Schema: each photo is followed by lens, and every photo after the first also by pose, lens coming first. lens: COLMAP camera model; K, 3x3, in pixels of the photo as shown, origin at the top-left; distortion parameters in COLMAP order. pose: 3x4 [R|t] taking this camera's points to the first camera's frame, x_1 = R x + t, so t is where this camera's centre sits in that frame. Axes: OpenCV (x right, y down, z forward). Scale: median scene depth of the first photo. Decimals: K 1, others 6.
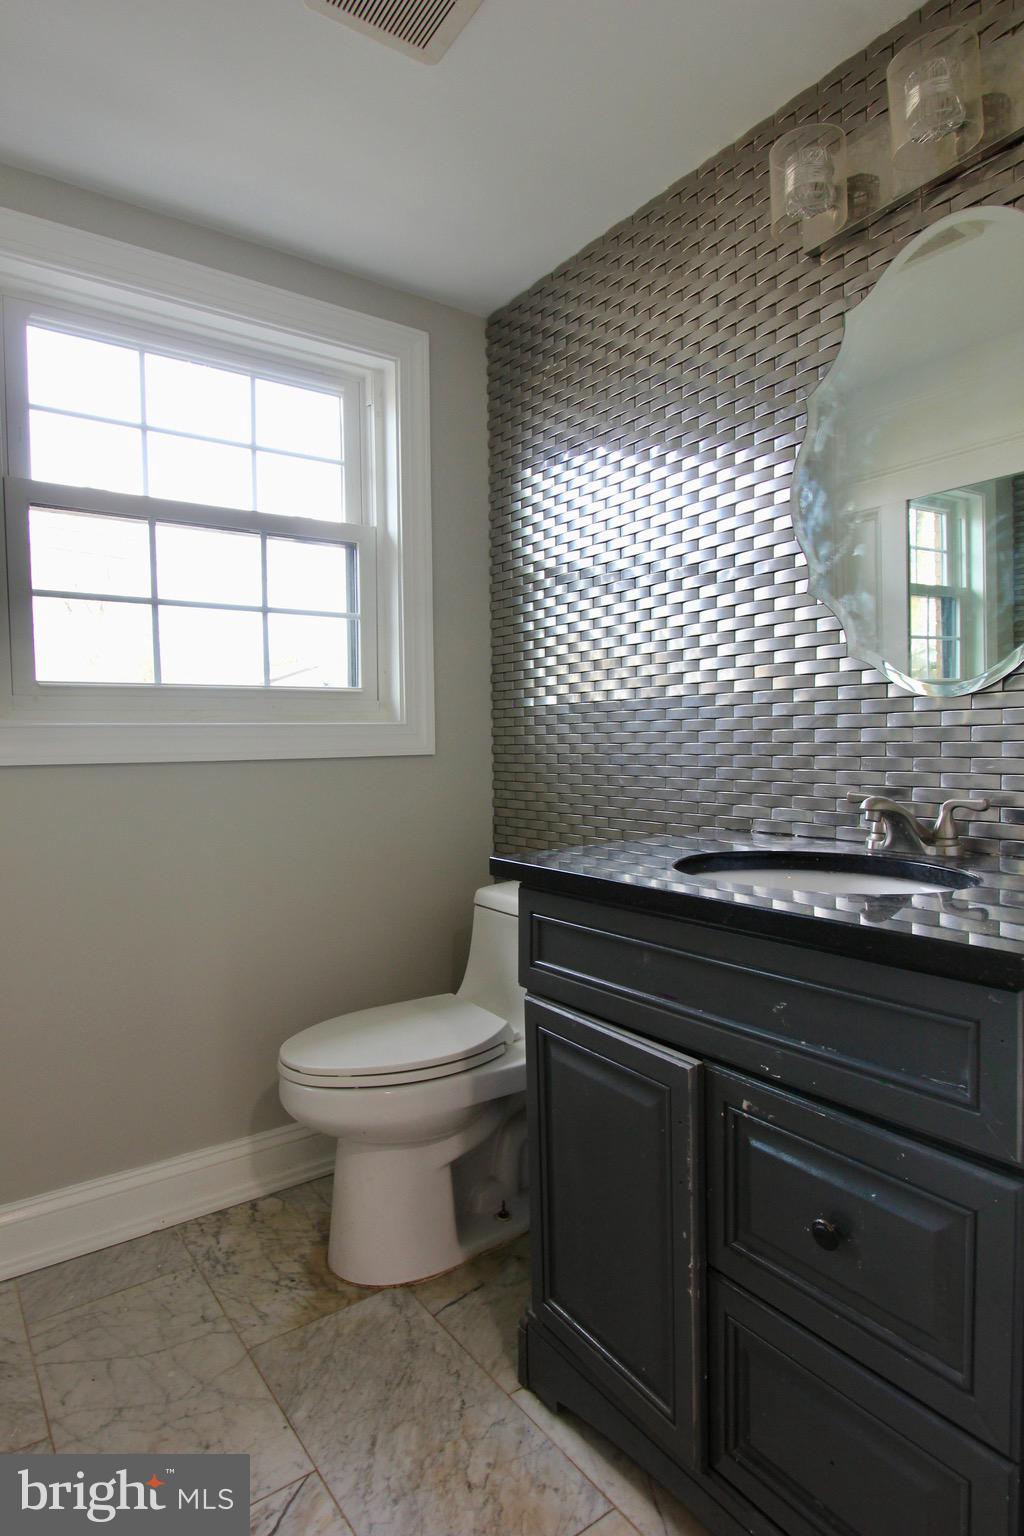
lens RADIAL K [[860.0, 0, 506.2], [0, 860.0, 778.9], [0, 0, 1]] dist [-0.023097, 0.003567]
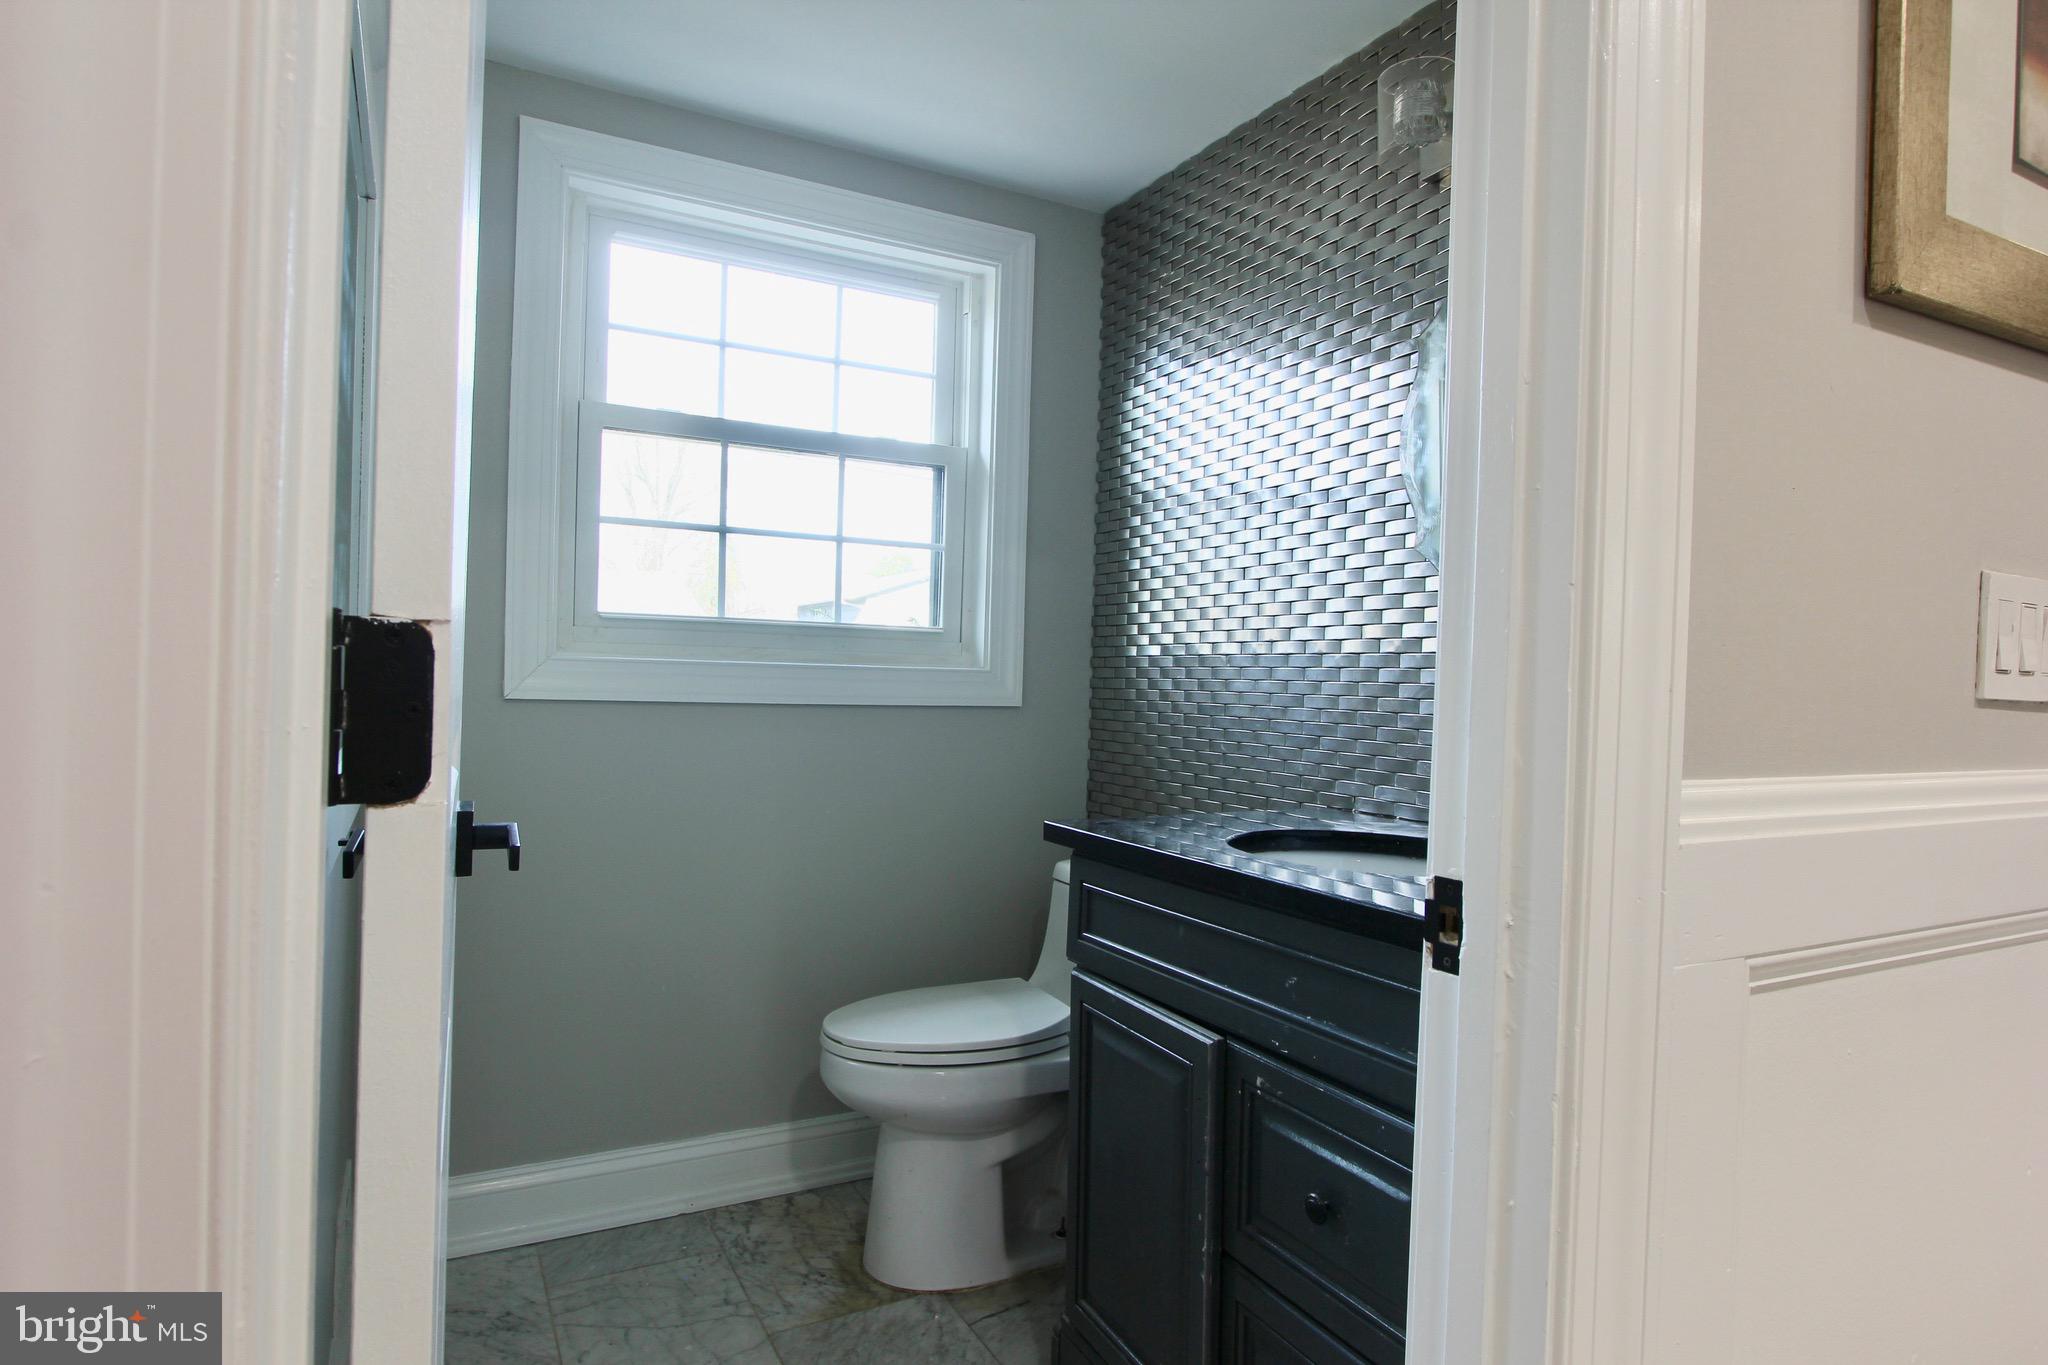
lens RADIAL K [[1146.7, 0, 1031.4], [0, 1146.7, 678.2], [0, 0, 1]] dist [-0.023097, 0.003567]
pose [[0.991356, 0.040768, -0.124708, 0.092996], [-0.046623, 0.997925, -0.044400, -0.007422], [0.122639, 0.049830, 0.991200, -0.205564]]
